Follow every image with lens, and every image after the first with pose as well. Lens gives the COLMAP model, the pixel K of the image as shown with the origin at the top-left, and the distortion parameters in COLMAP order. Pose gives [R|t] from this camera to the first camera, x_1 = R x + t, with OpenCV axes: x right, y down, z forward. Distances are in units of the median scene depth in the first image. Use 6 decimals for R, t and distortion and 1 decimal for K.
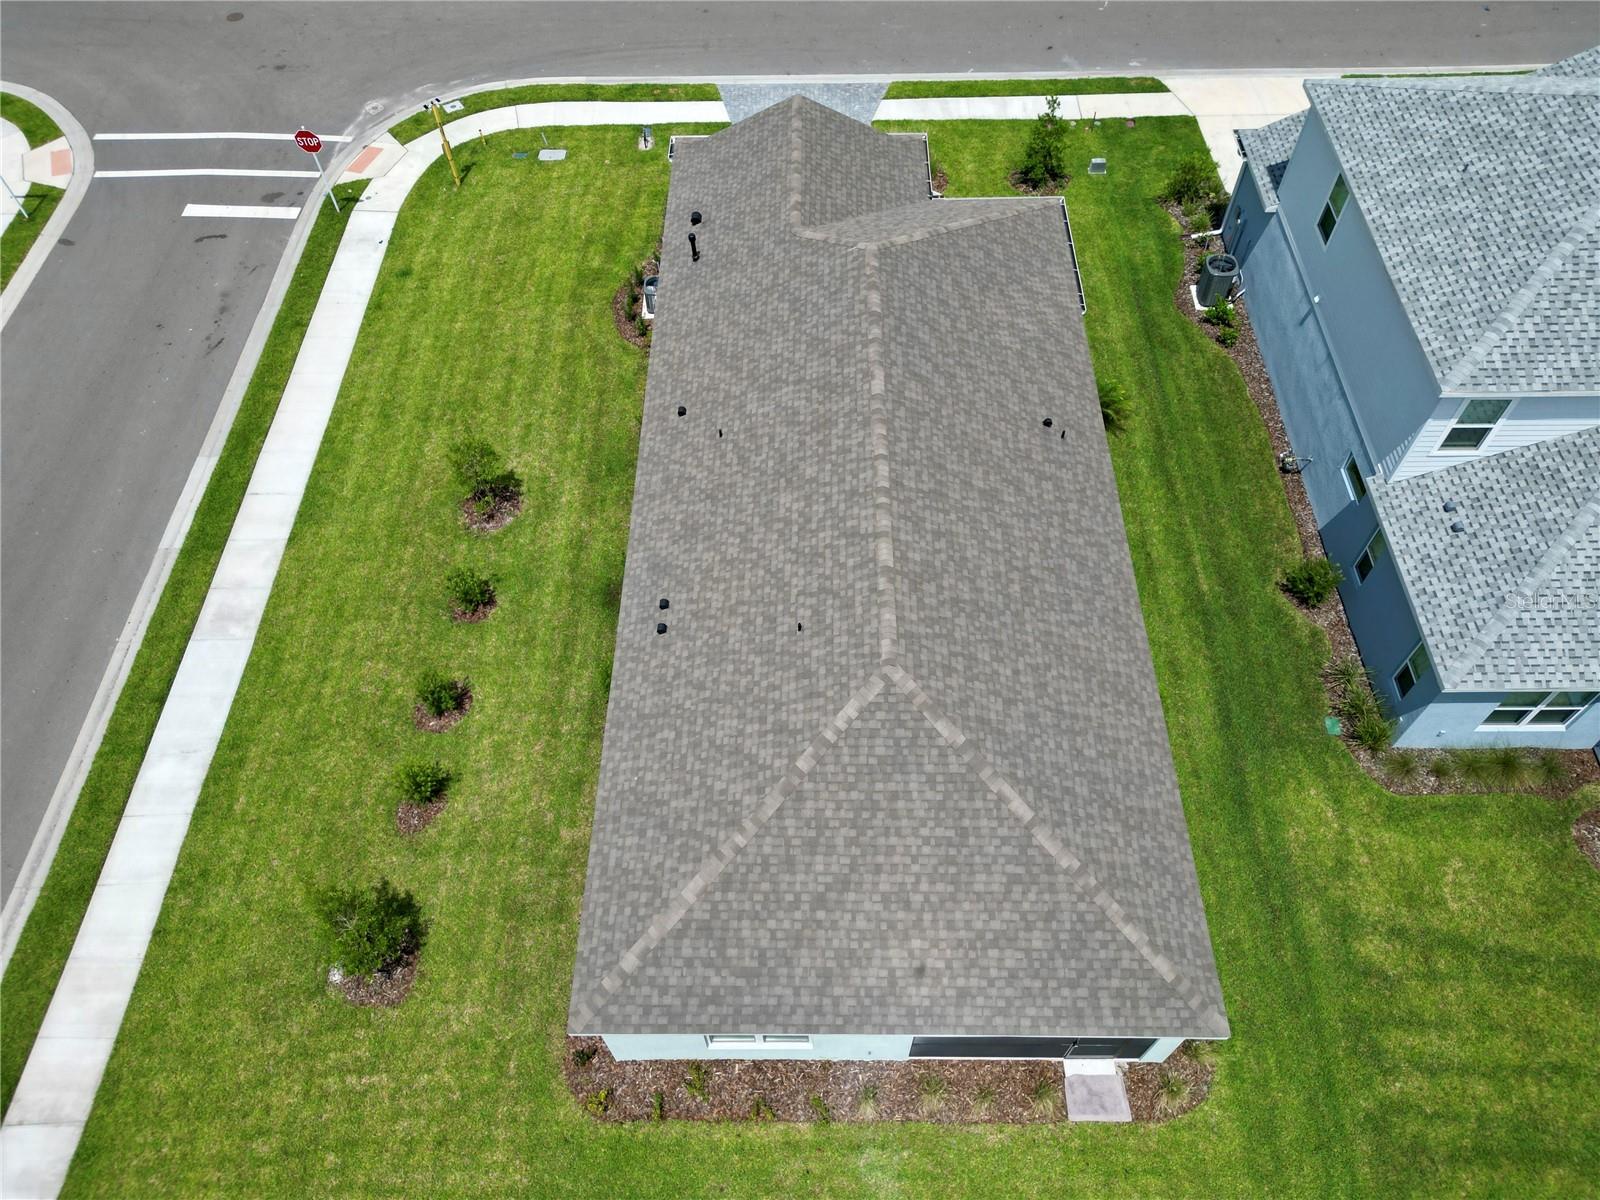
lens RADIAL K [[1122.5, 0, 795.8], [0, 1122.5, 603.9], [0, 0, 1]] dist [0.055616, -0.043356]
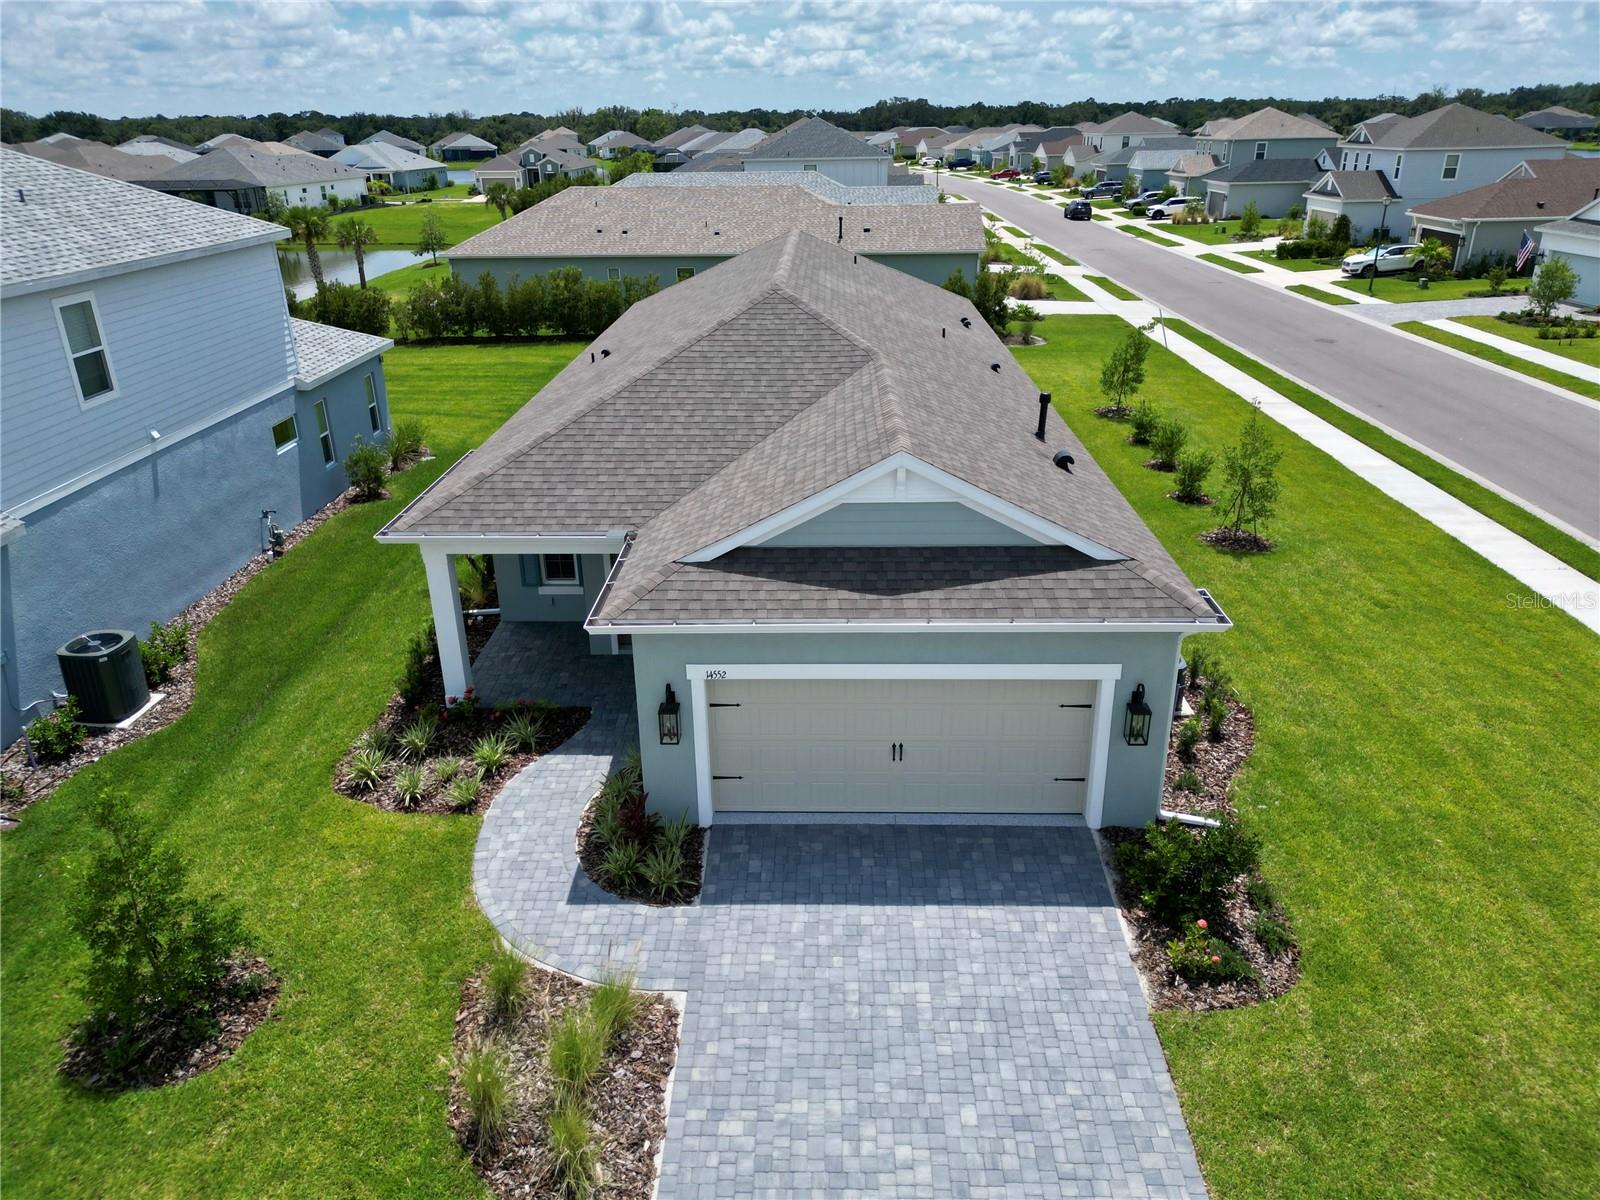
lens RADIAL K [[1122.5, 0, 806.2], [0, 1122.5, 597.6], [0, 0, 1]] dist [0.055616, -0.043356]
pose [[-0.999440, 0.025400, 0.021803, 0.031566], [0.026707, 0.212381, 0.976822, -0.898290], [0.020181, 0.976857, -0.212941, 1.206301]]
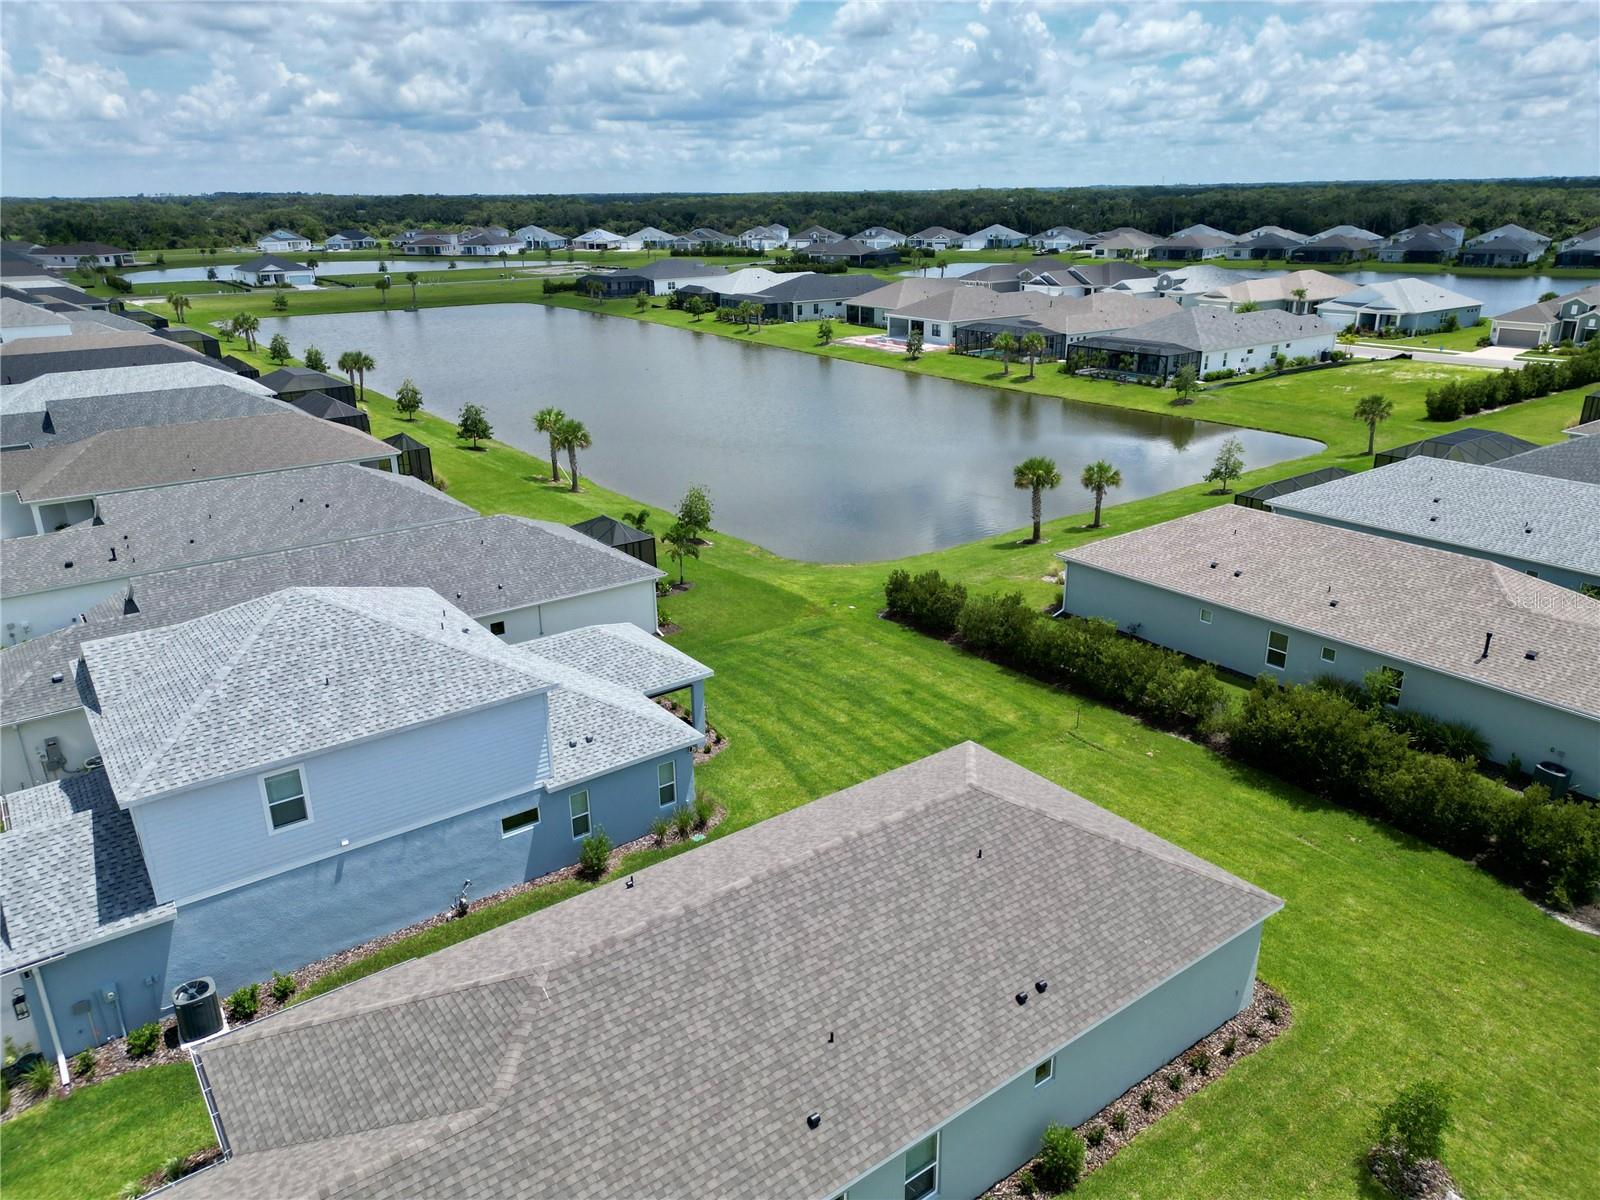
lens RADIAL K [[1122.5, 0, 805.1], [0, 1122.5, 602.1], [0, 0, 1]] dist [0.055616, -0.043356]
pose [[-0.604055, -0.246684, 0.757802, -0.536551], [0.665751, 0.366476, 0.649977, -0.725257], [-0.438055, 0.897130, -0.057142, 0.636365]]
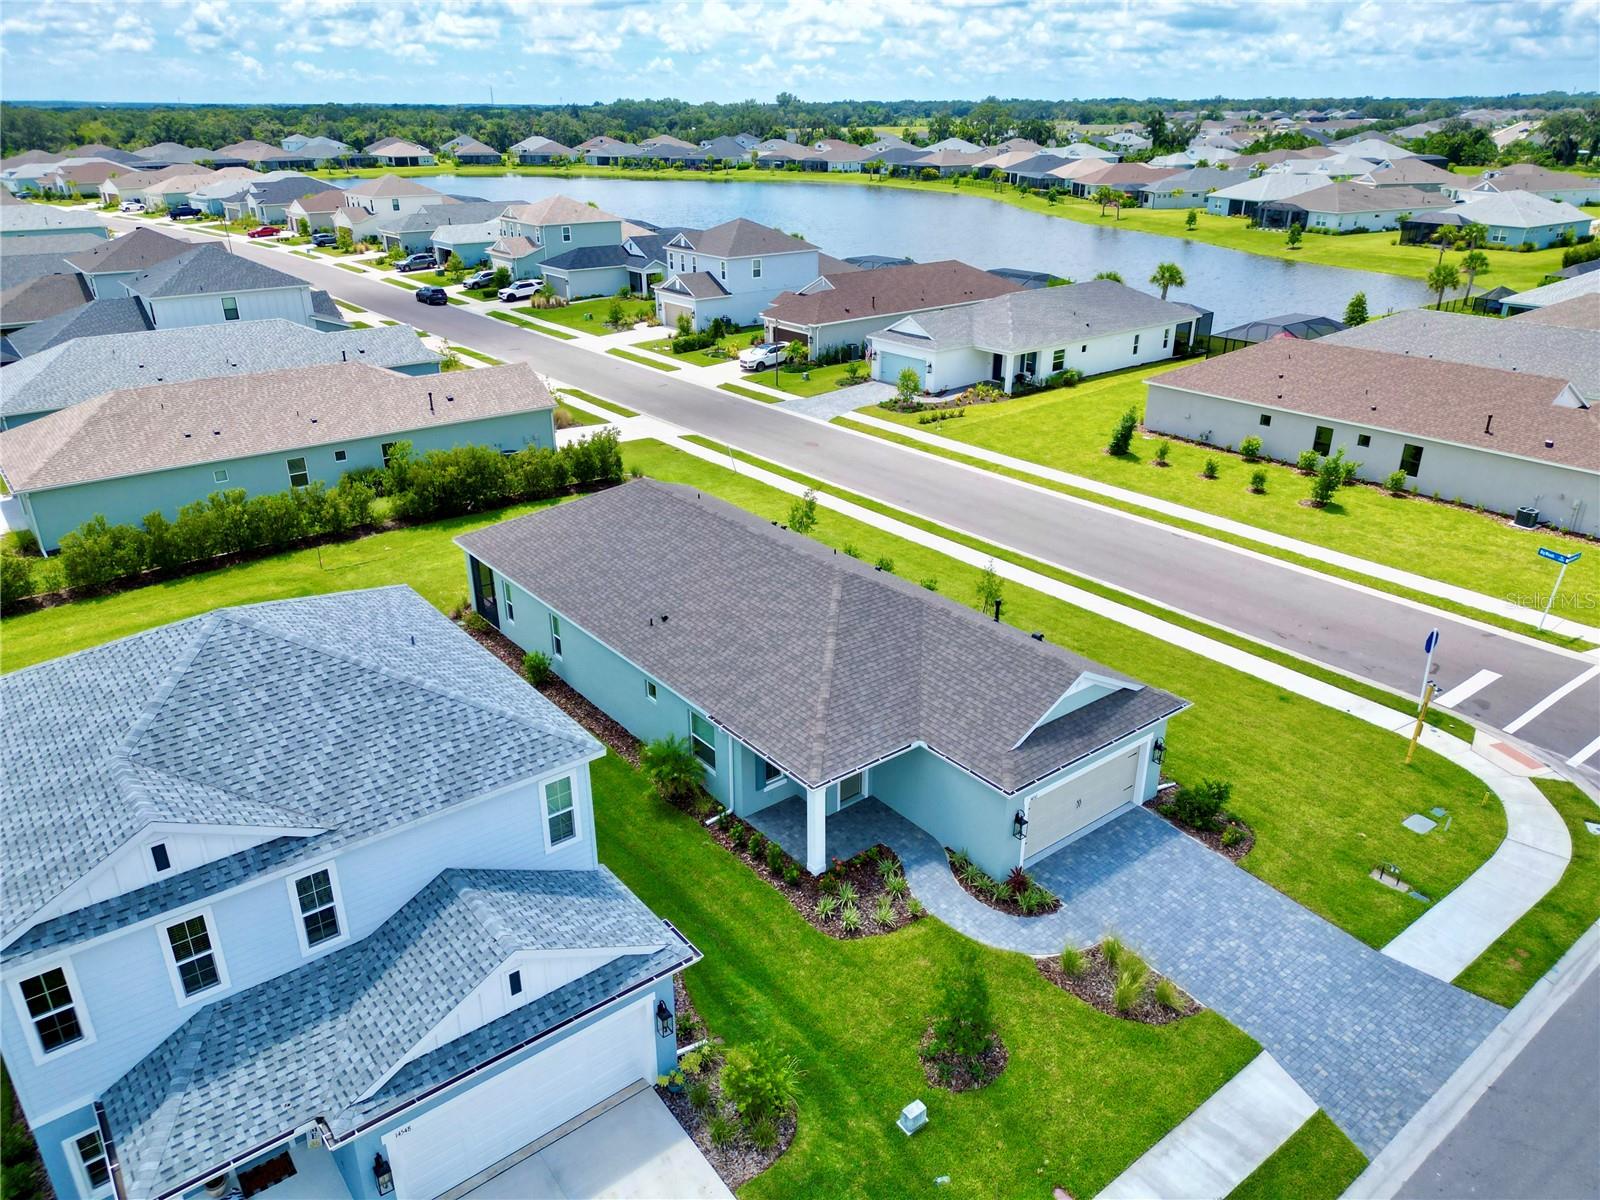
lens RADIAL K [[1122.5, 0, 805.3], [0, 1122.5, 605.0], [0, 0, 1]] dist [0.055616, -0.043356]
pose [[-0.776061, 0.270771, -0.569572, 0.738846], [-0.507961, 0.266887, 0.818991, -1.173035], [0.373771, 0.924908, -0.069580, 0.976851]]
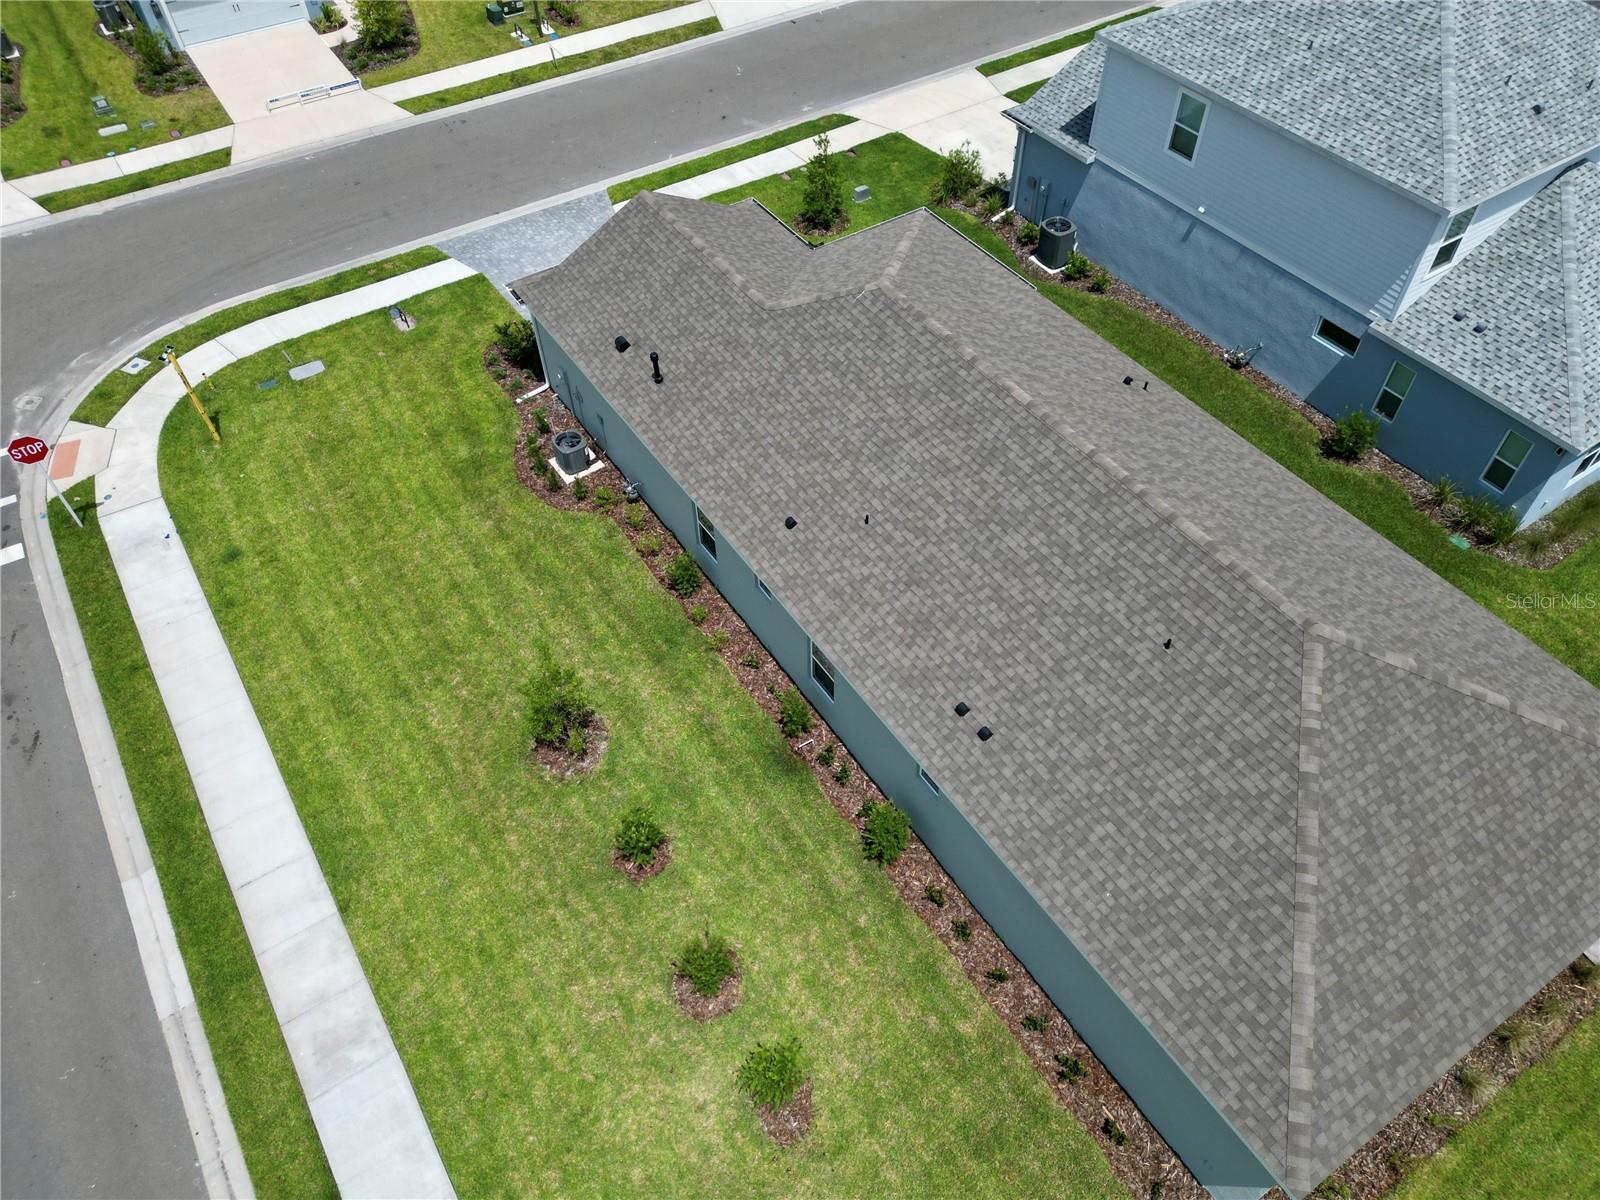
lens RADIAL K [[1122.5, 0, 796.3], [0, 1122.5, 607.2], [0, 0, 1]] dist [0.055616, -0.043356]
pose [[0.832590, -0.416058, 0.365635, -0.385846], [0.452788, 0.891463, -0.016645, -0.085751], [-0.319024, 0.179414, 0.930610, 0.187284]]
